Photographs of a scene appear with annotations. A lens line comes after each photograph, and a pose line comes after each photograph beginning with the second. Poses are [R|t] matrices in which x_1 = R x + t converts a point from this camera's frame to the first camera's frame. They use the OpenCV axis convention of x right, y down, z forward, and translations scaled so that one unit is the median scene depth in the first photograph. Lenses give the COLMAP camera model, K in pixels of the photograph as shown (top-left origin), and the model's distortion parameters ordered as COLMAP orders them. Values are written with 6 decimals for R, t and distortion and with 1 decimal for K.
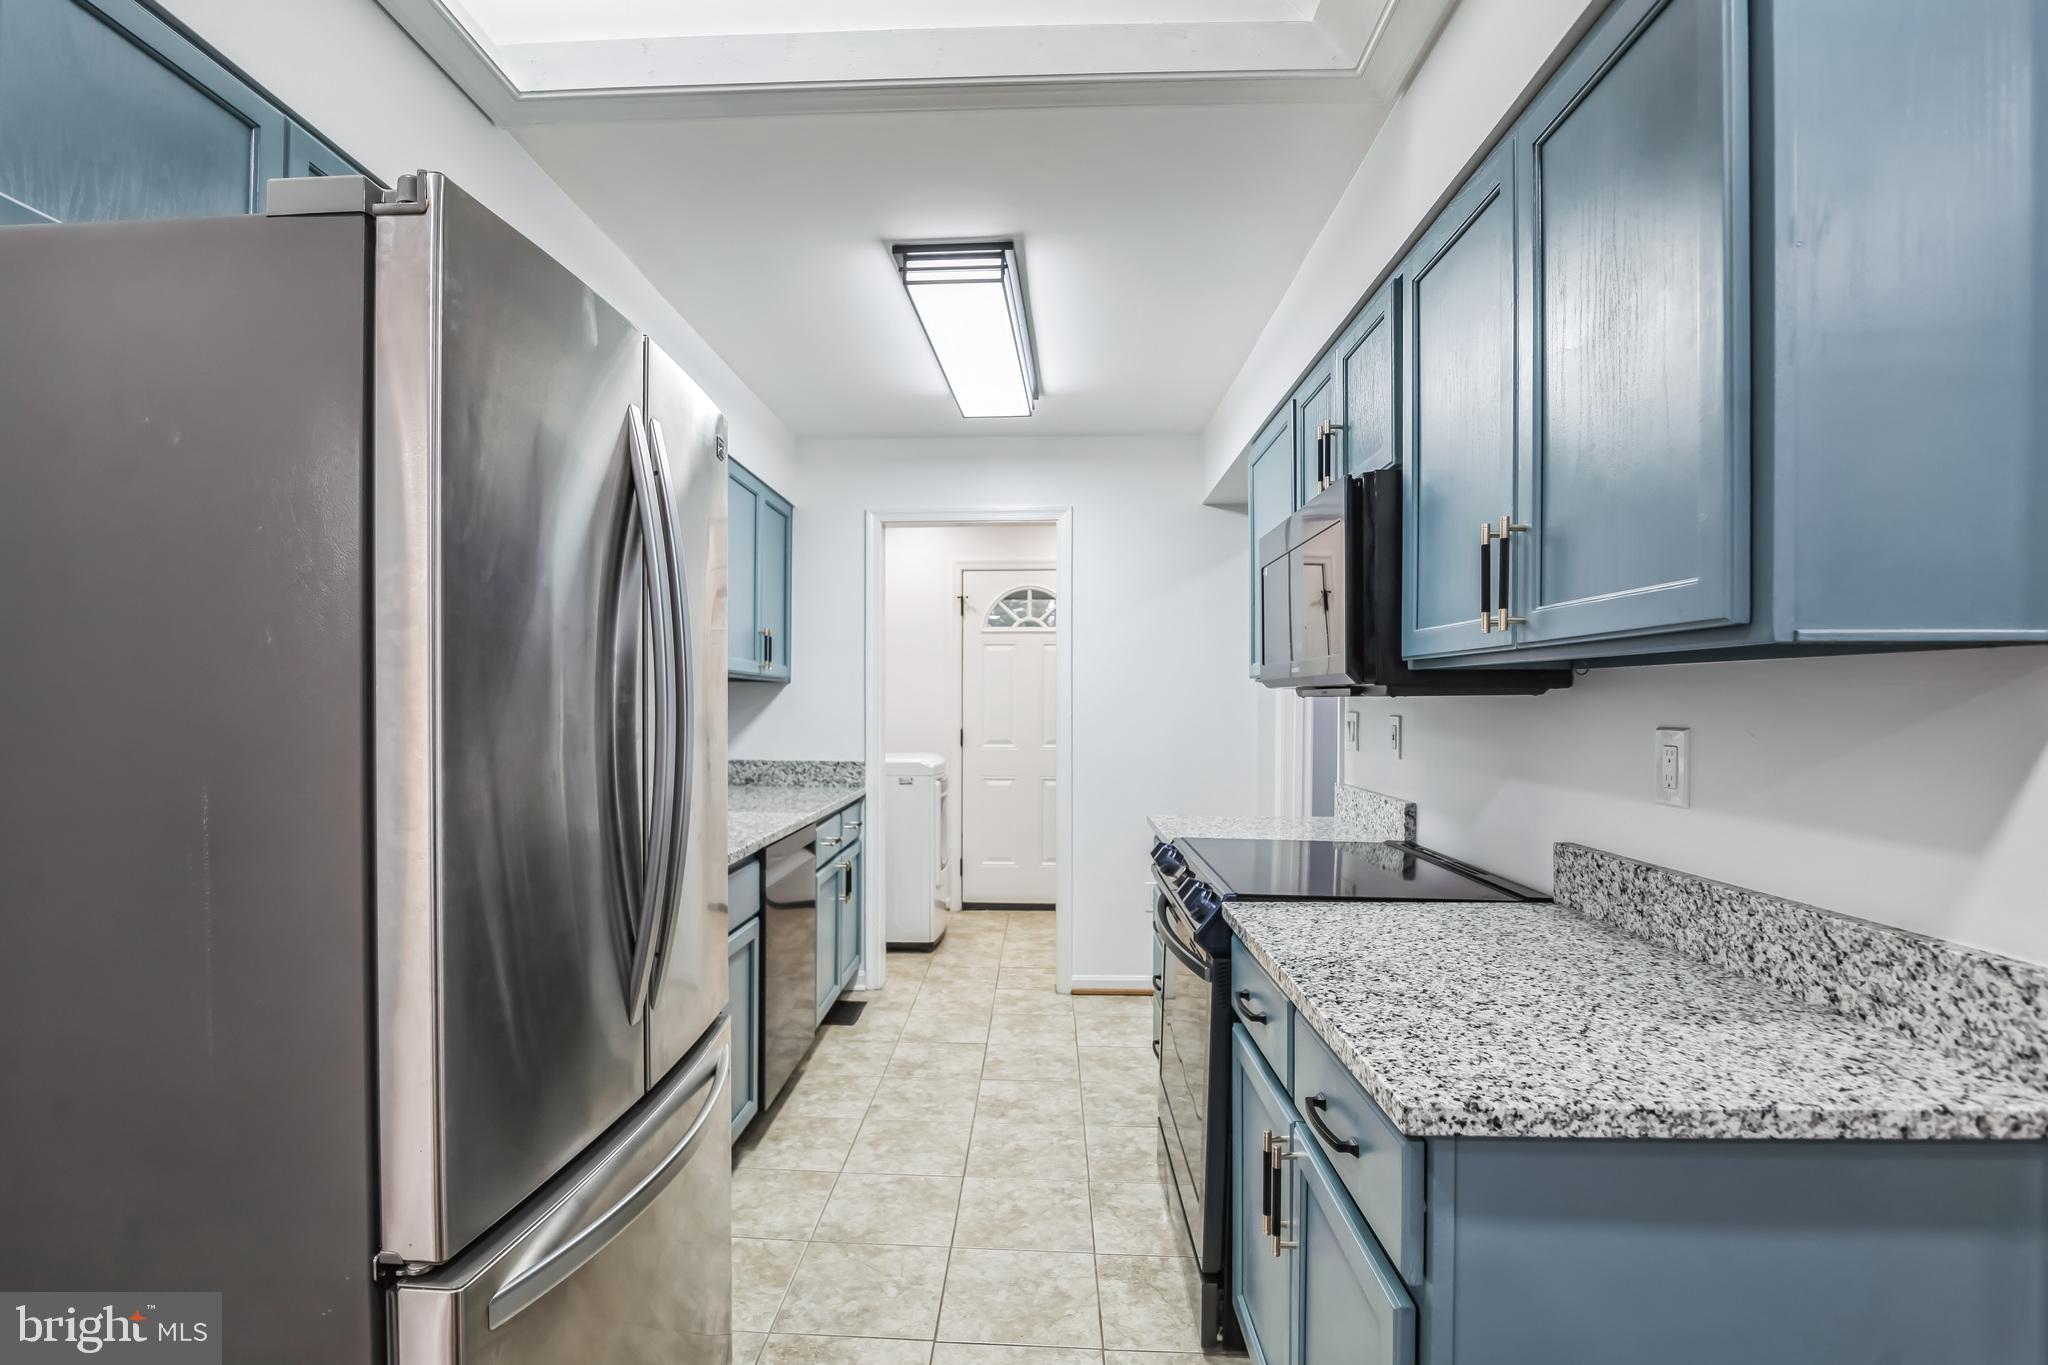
lens RADIAL K [[950.4, 0, 1000.3], [0, 950.4, 709.4], [0, 0, 1]] dist [-0.020303, 0.000297]
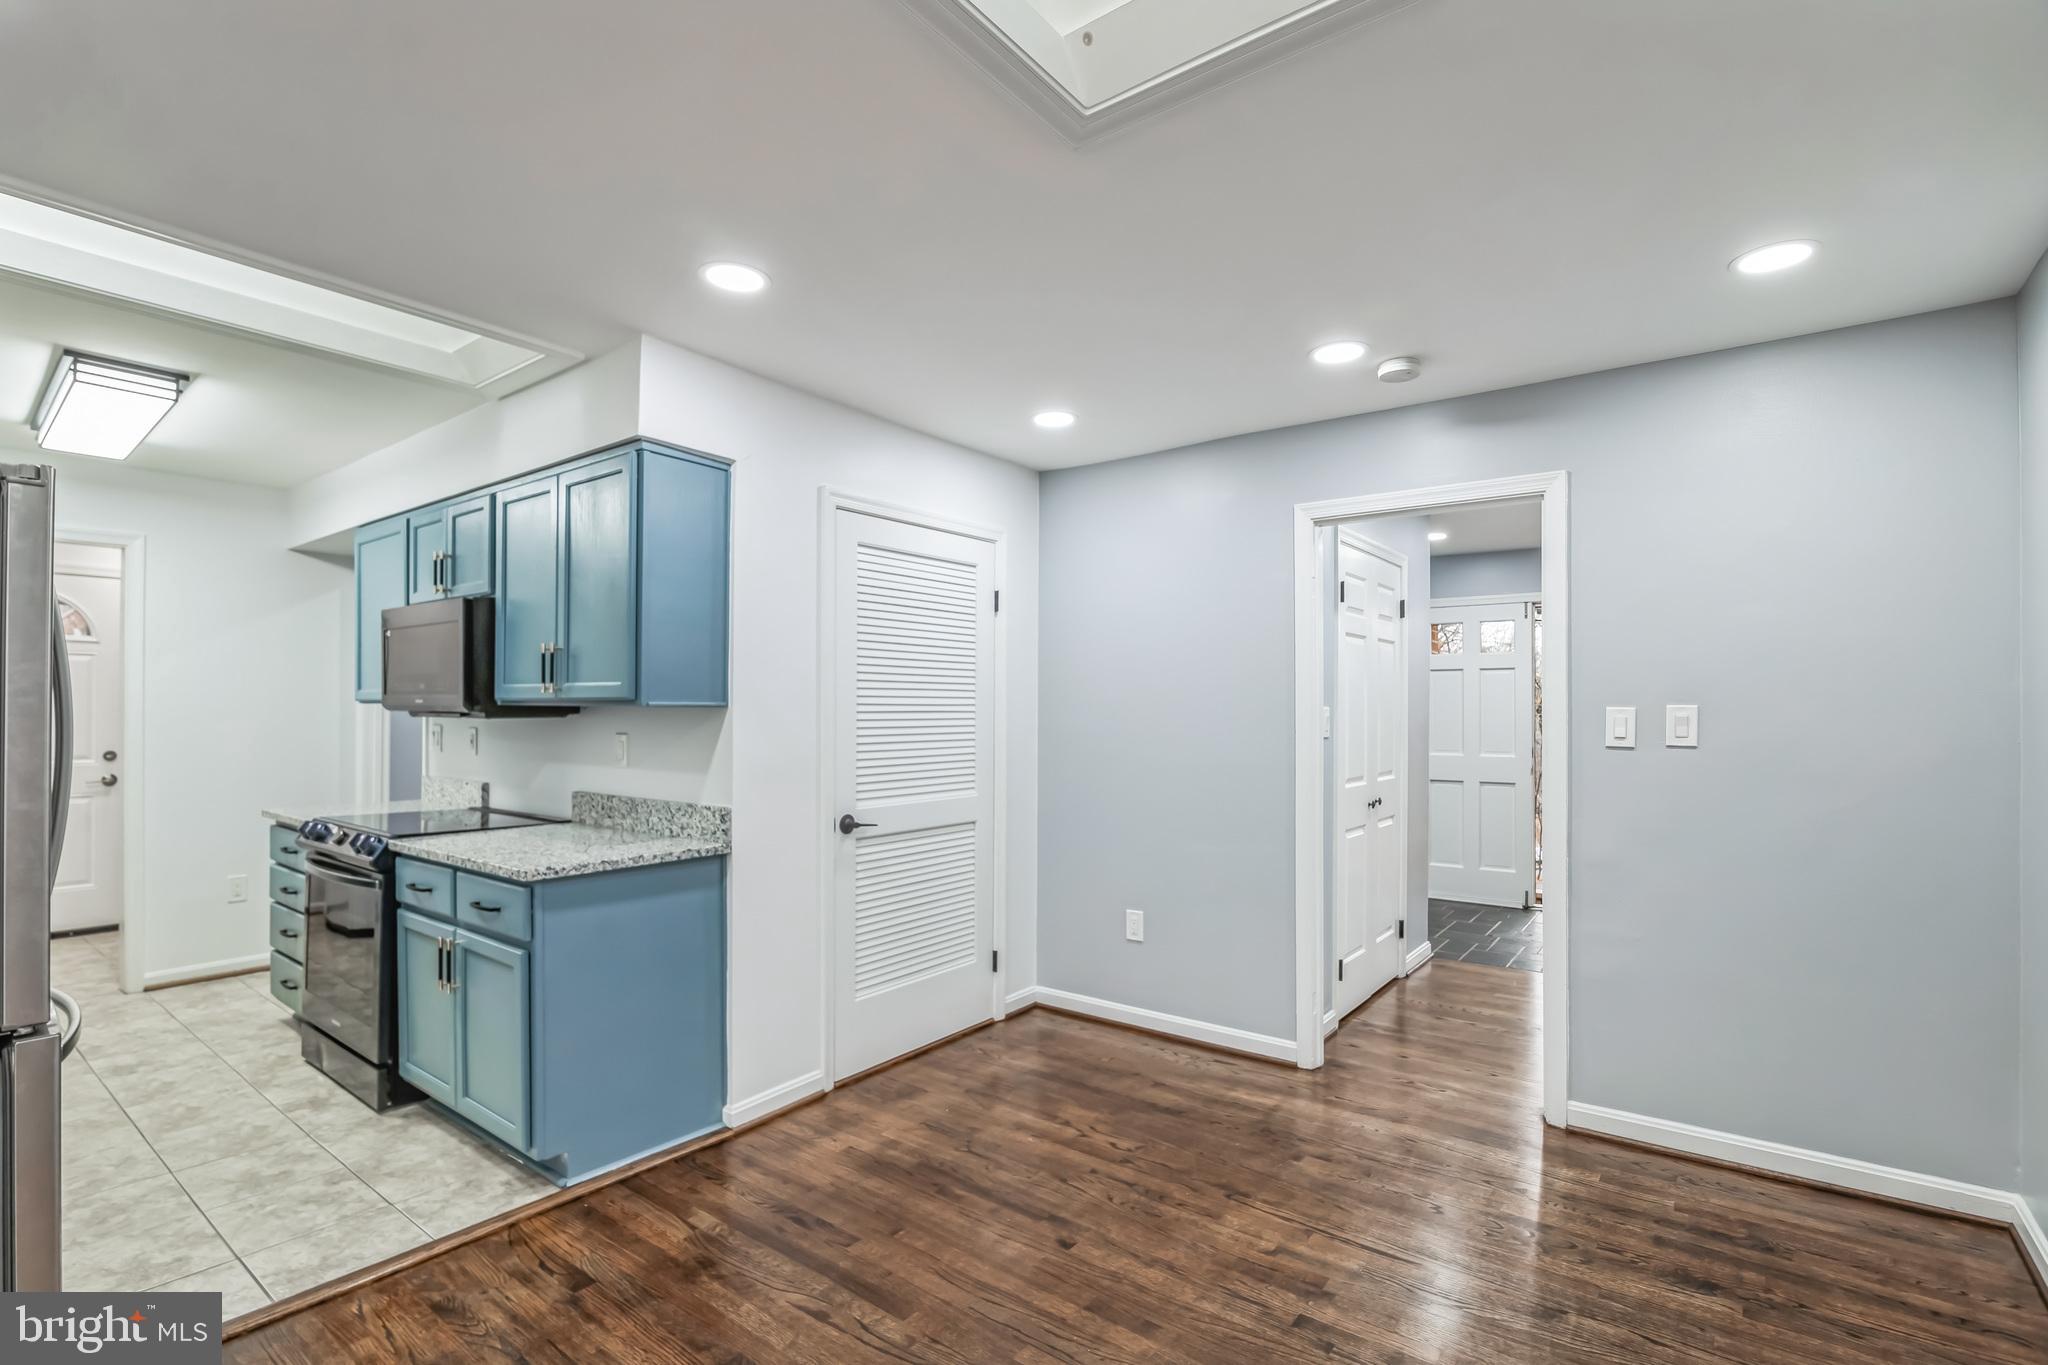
lens RADIAL K [[950.4, 0, 1000.3], [0, 950.4, 709.4], [0, 0, 1]] dist [-0.020303, 0.000297]
pose [[0.570543, 0.000375, 0.821268, -0.550216], [0.003042, 0.999992, -0.002570, -0.025593], [-0.821262, 0.003964, 0.570537, -0.904104]]
